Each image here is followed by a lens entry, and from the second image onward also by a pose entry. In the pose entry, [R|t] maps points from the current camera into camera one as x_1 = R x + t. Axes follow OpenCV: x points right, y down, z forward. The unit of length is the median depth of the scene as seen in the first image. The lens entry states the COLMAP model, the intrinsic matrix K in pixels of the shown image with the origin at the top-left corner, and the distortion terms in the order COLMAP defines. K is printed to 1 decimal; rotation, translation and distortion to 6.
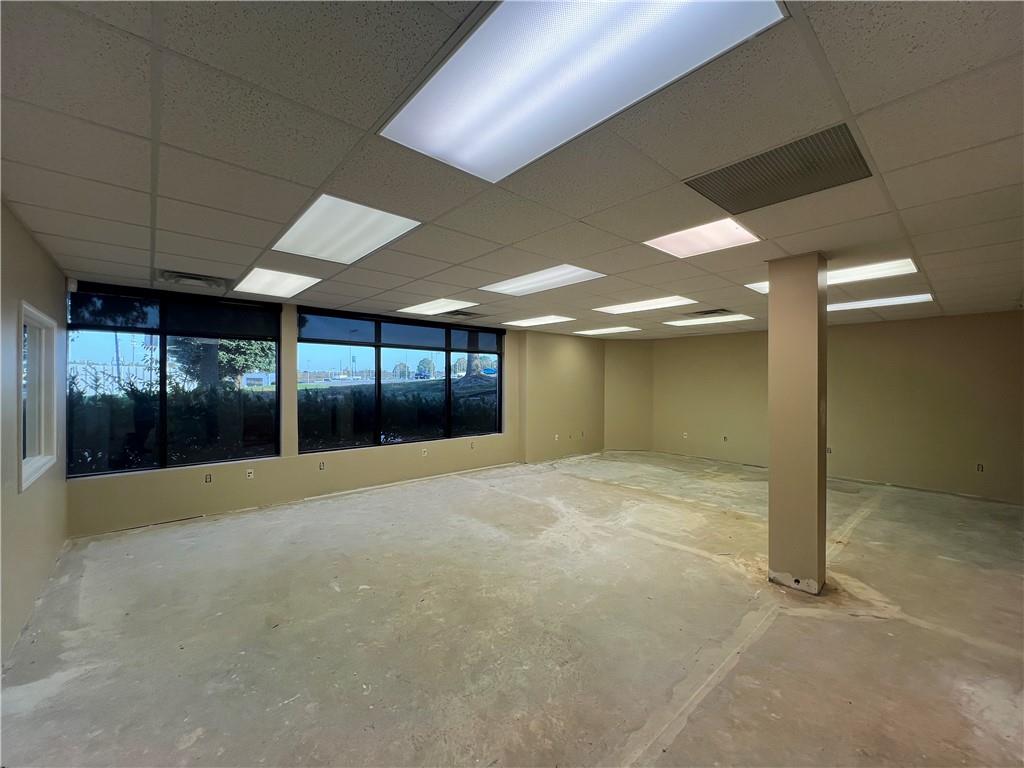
lens RADIAL K [[410.5, 0, 509.1], [0, 410.5, 383.0], [0, 0, 1]] dist [-0.002053, 0.000837]
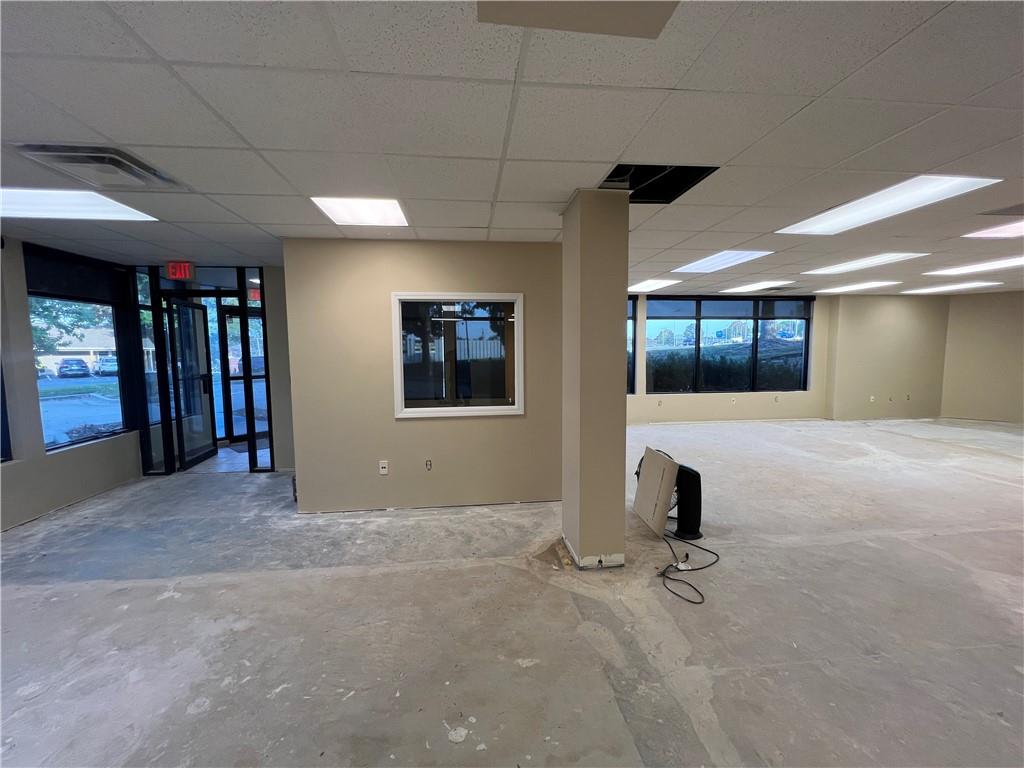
lens RADIAL K [[410.5, 0, 509.1], [0, 410.5, 383.0], [0, 0, 1]] dist [-0.002053, 0.000837]
pose [[0.815661, 0.035569, -0.577436, -0.043699], [0.009981, 0.997095, 0.075517, 0.011282], [0.578445, -0.067360, 0.812936, -0.454938]]
